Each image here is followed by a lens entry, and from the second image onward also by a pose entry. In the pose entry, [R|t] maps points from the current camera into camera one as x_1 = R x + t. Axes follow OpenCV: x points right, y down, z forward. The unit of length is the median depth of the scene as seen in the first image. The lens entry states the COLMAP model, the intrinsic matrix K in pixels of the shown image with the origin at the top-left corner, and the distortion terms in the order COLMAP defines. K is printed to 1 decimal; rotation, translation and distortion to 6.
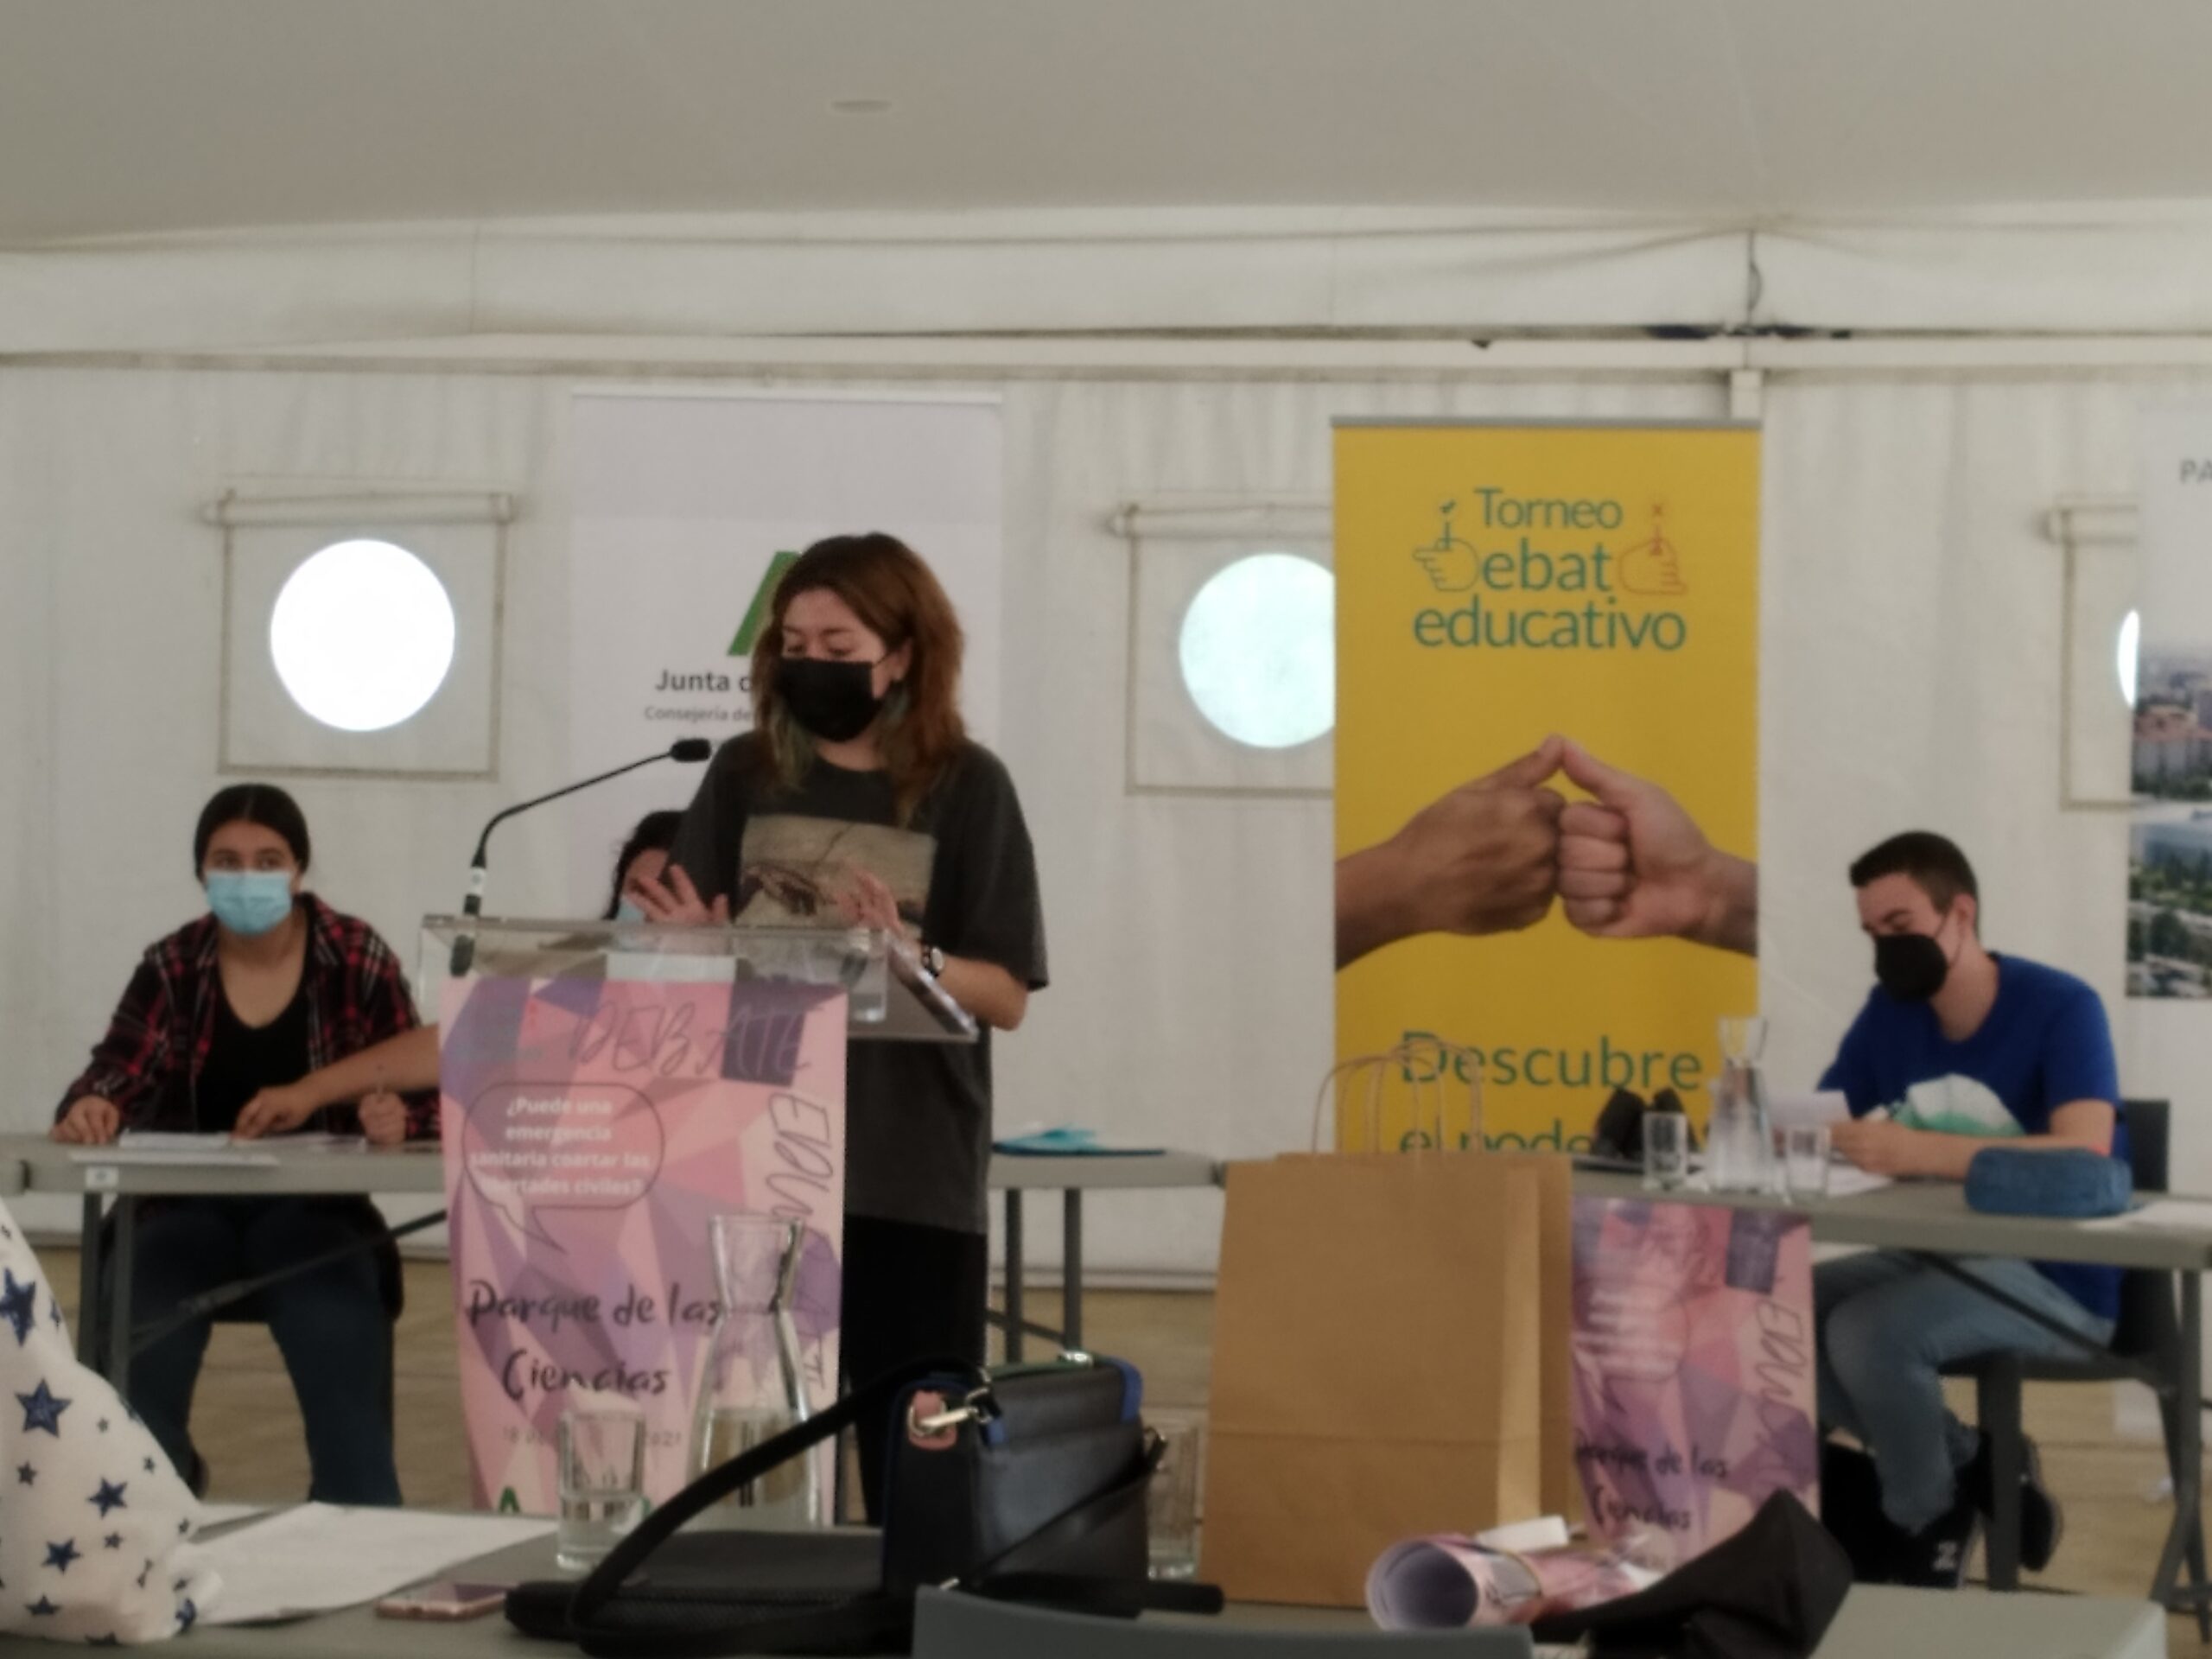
lens RADIAL K [[6068.2, 0, 1198.6], [0, 6068.2, 705.1], [0, 0, 1]] dist [0.116574, 0.000000]
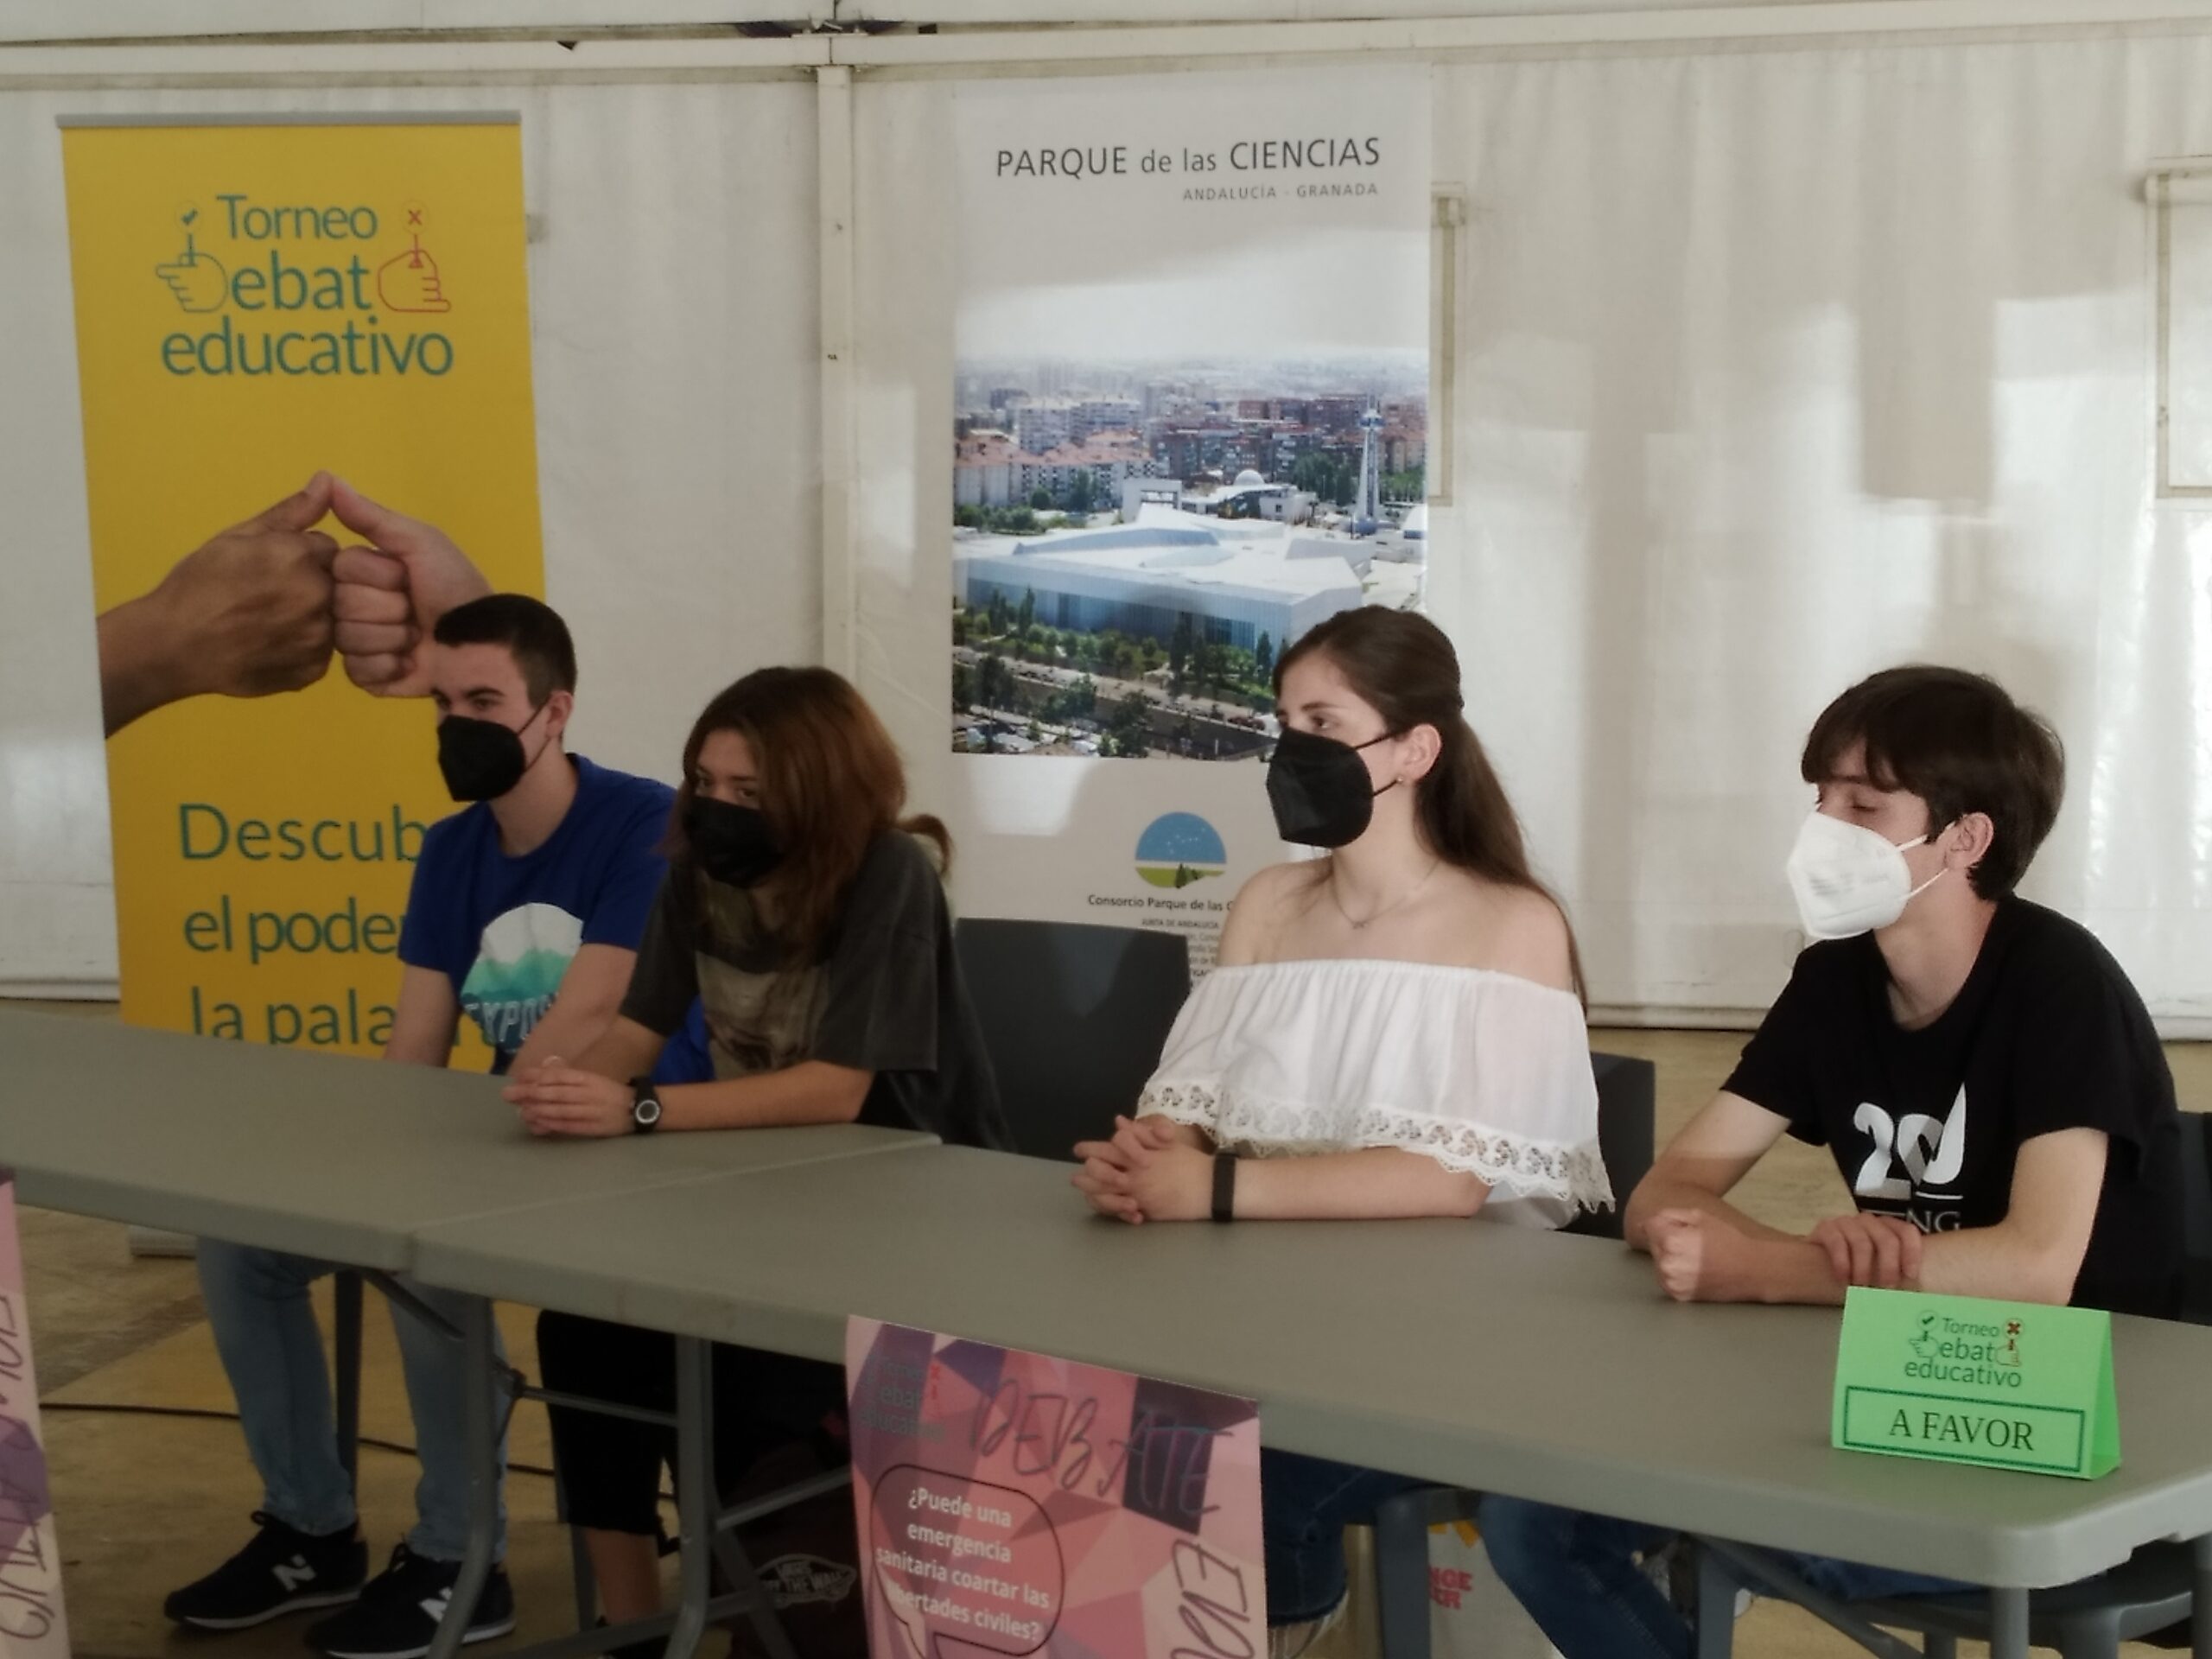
lens RADIAL K [[4609.0, 0, 1147.6], [0, 4609.0, 807.4], [0, 0, 1]] dist [0.089082, 0.000000]
pose [[0.999484, -0.023218, 0.022182, 0.164095], [0.020941, 0.994977, 0.097894, -0.010140], [-0.024344, -0.097379, 0.994950, 0.314742]]
